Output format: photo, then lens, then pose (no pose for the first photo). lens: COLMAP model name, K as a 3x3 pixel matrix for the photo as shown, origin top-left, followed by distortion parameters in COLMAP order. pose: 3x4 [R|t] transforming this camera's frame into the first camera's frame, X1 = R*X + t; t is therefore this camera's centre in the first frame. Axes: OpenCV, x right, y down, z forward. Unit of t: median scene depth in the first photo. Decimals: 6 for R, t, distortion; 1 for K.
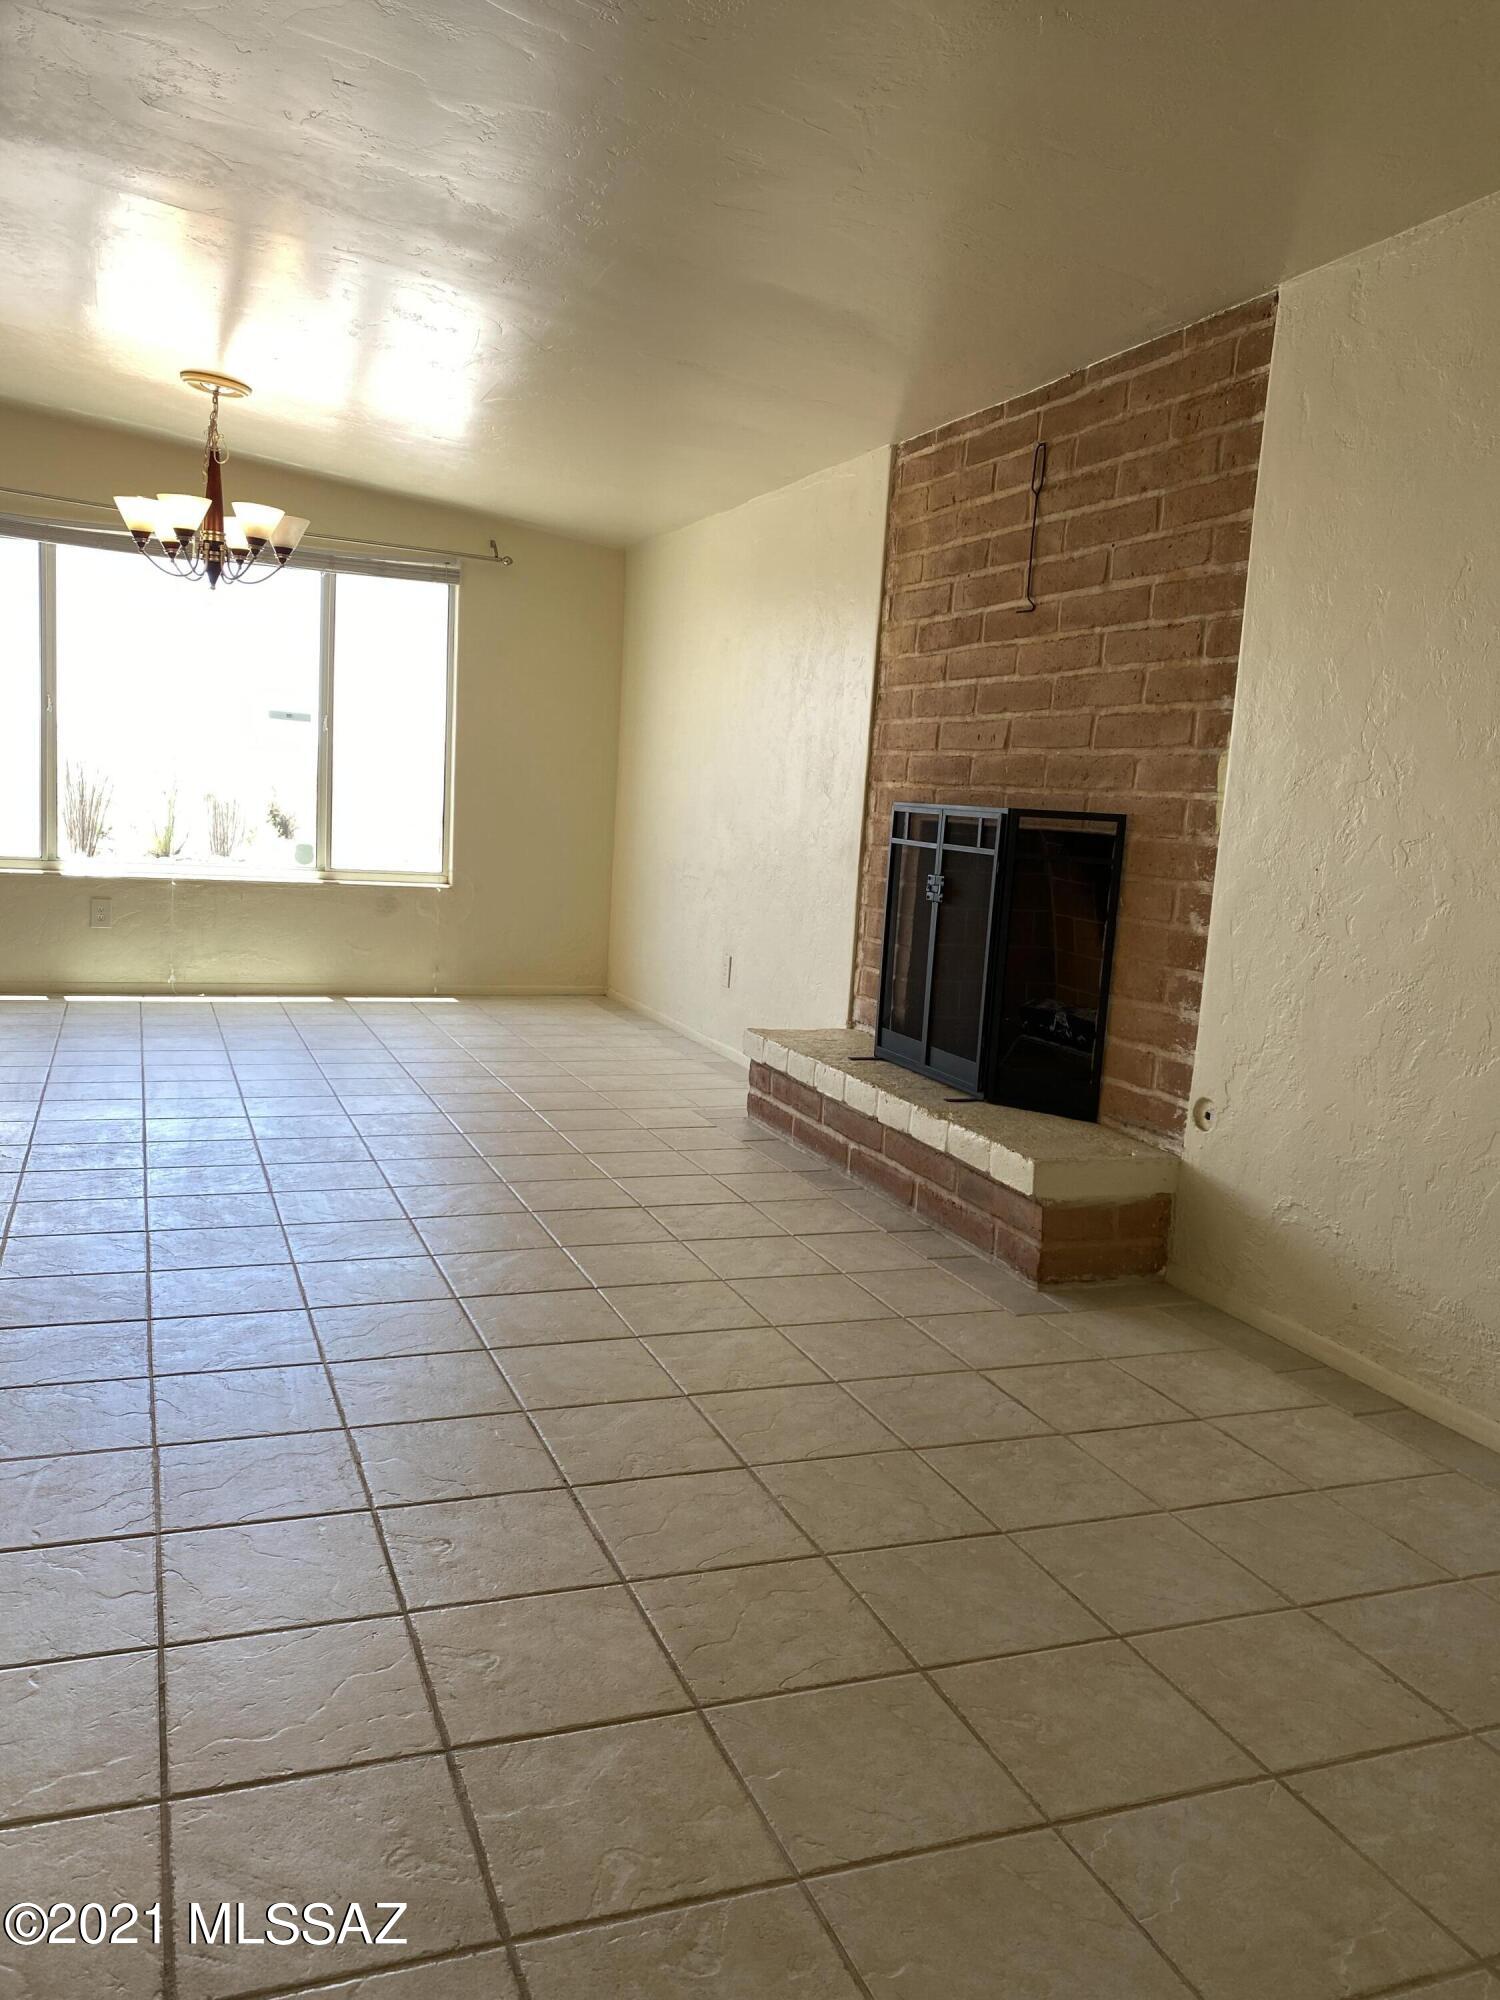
lens RADIAL K [[1512.3, 0, 742.7], [0, 1512.3, 1012.7], [0, 0, 1]] dist [0.007600, -0.008097]
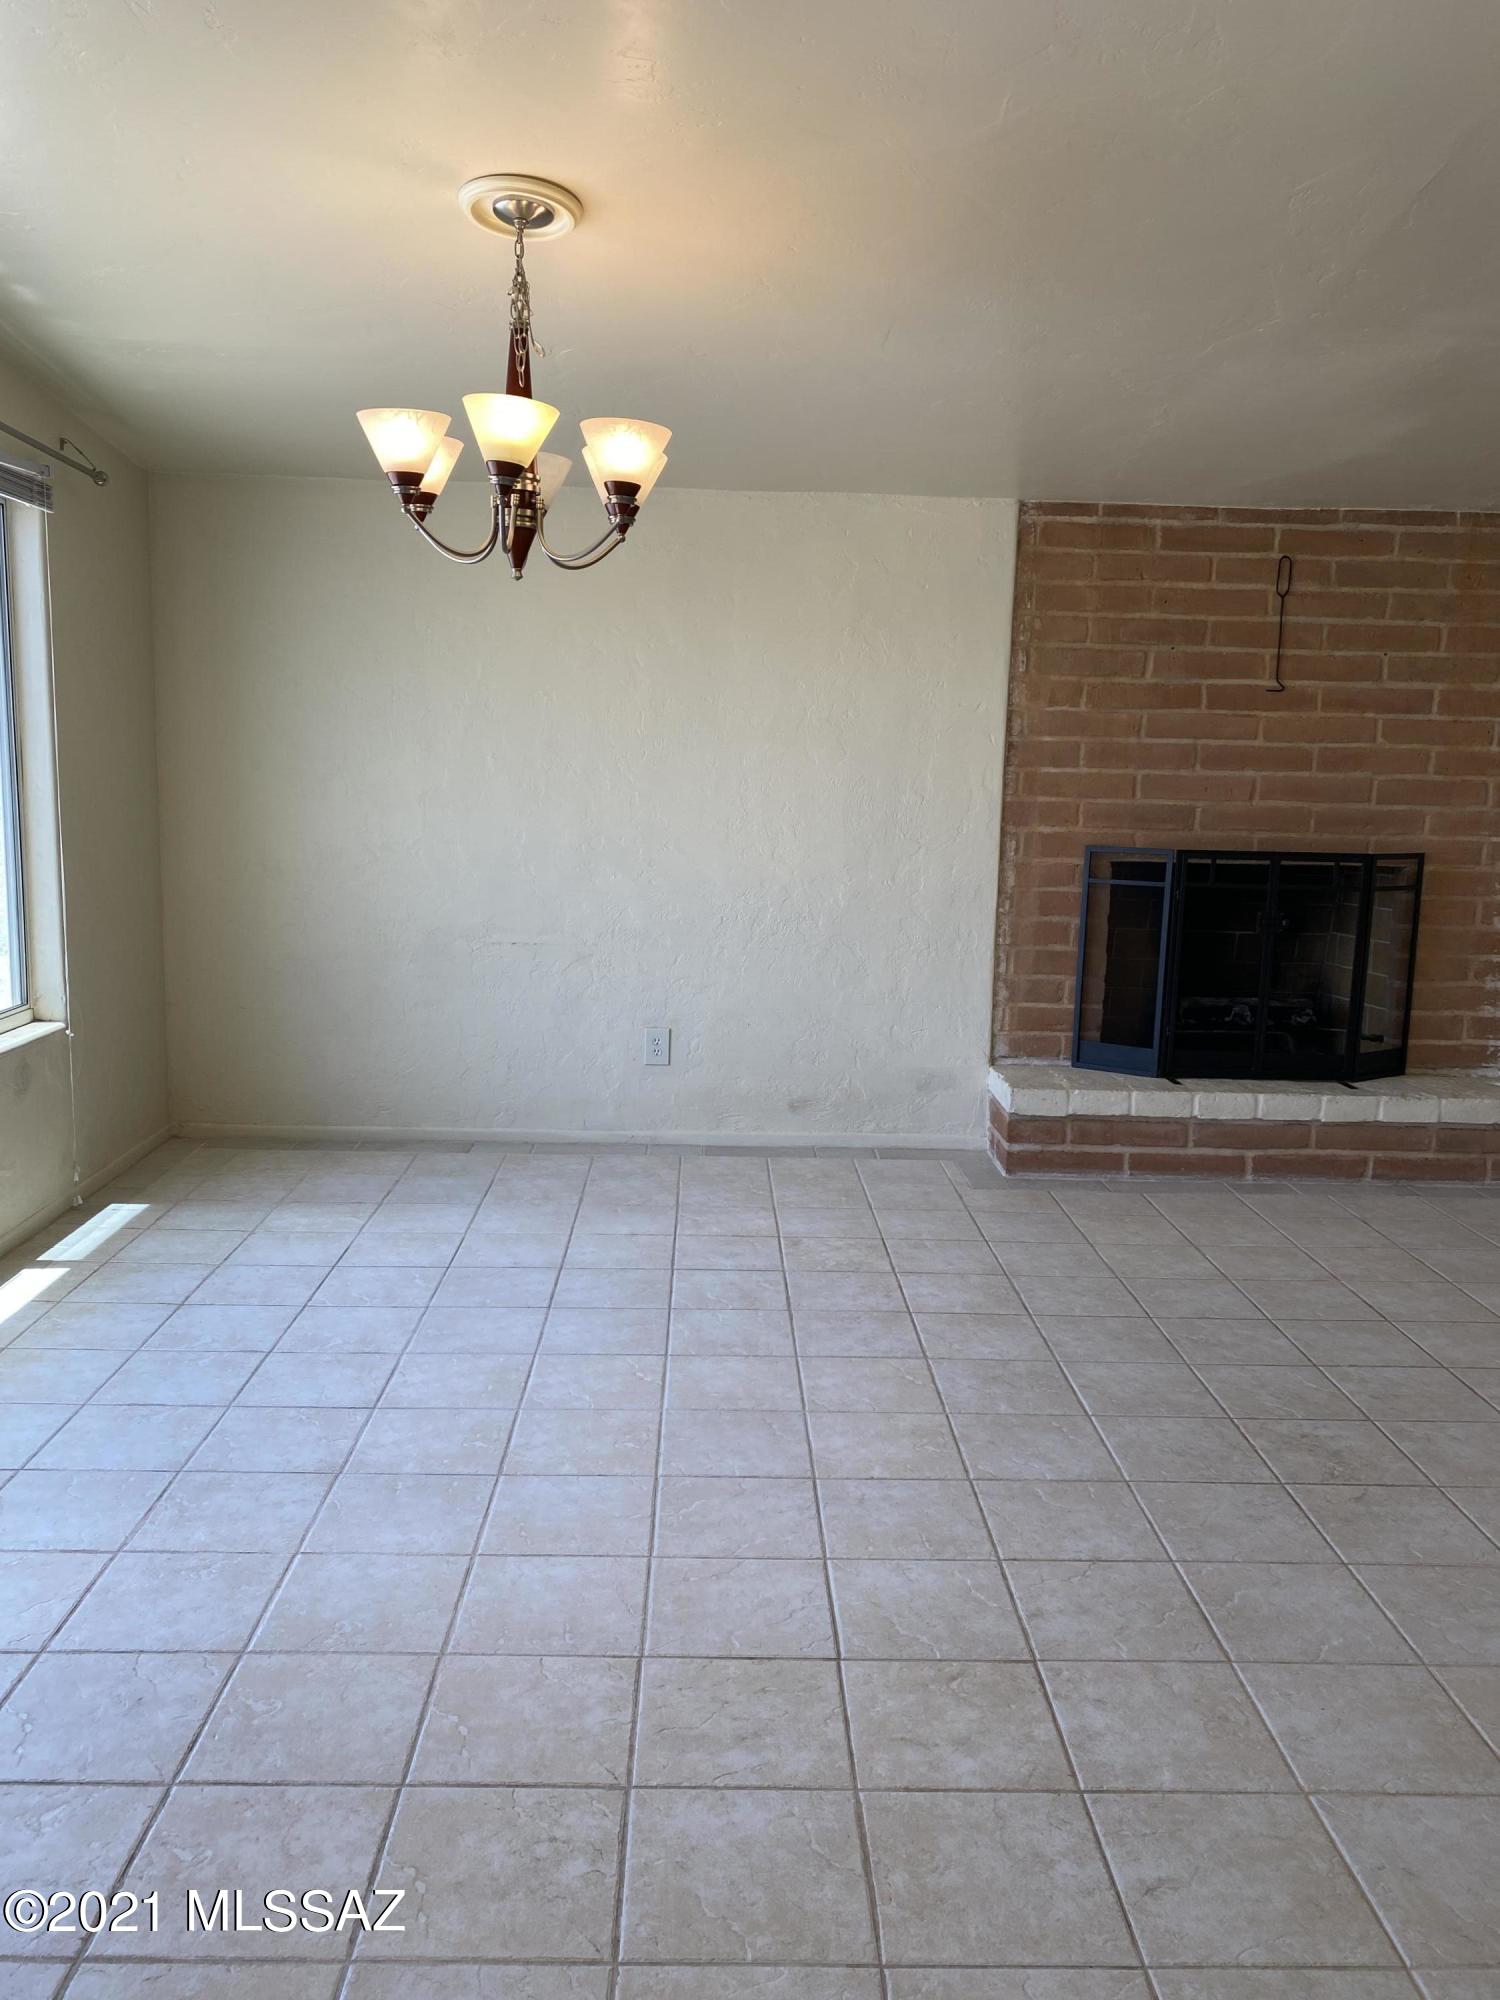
lens RADIAL K [[1512.3, 0, 742.5], [0, 1512.3, 989.7], [0, 0, 1]] dist [0.007600, -0.008097]
pose [[0.355607, -0.185846, 0.915972, -1.187332], [0.133209, 0.980104, 0.147143, -0.276344], [-0.925094, 0.069691, 0.373289, 0.996239]]
